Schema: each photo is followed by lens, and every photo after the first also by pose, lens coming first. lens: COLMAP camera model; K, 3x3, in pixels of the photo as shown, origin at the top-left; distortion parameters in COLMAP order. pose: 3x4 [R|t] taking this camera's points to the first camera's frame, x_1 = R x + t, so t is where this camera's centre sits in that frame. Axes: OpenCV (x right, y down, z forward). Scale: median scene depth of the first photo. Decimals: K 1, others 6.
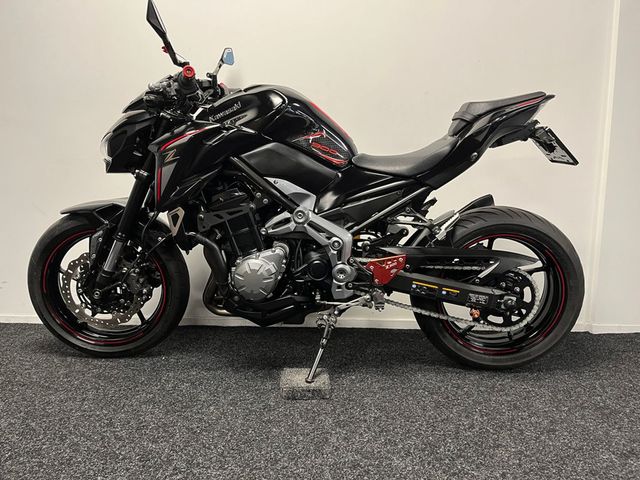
lens RADIAL K [[487.5, 0, 320.6], [0, 487.5, 238.1], [0, 0, 1]] dist [0.045562, -0.059209]
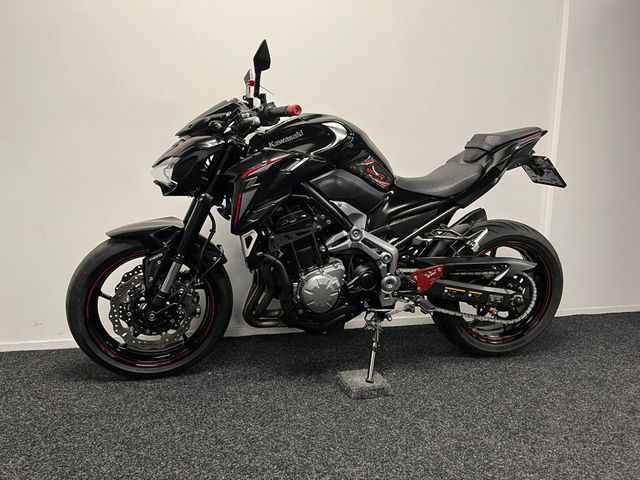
lens RADIAL K [[487.5, 0, 316.8], [0, 487.5, 237.4], [0, 0, 1]] dist [0.045562, -0.059209]
pose [[0.966928, -0.030090, 0.253270, -0.397778], [0.026340, 0.999488, 0.018186, -0.058703], [-0.253687, -0.010914, 0.967225, -0.050246]]
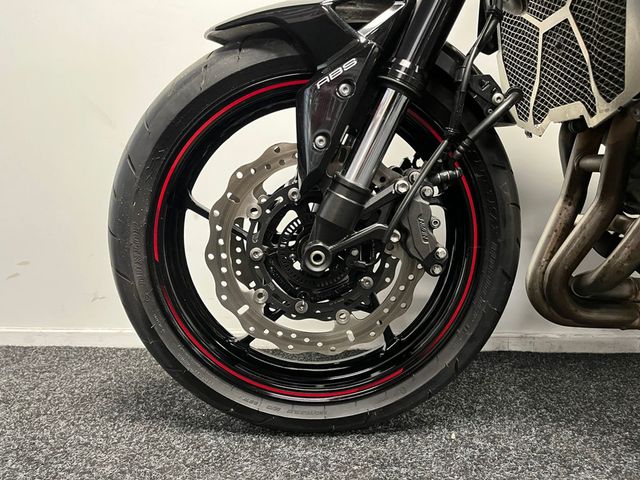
lens RADIAL K [[487.5, 0, 321.6], [0, 487.5, 240.1], [0, 0, 1]] dist [0.045562, -0.059209]
pose [[0.999978, -0.002953, 0.006022, -0.477170], [0.003226, 0.998941, -0.045893, 0.123314], [-0.005880, 0.045912, 0.998928, 0.686659]]
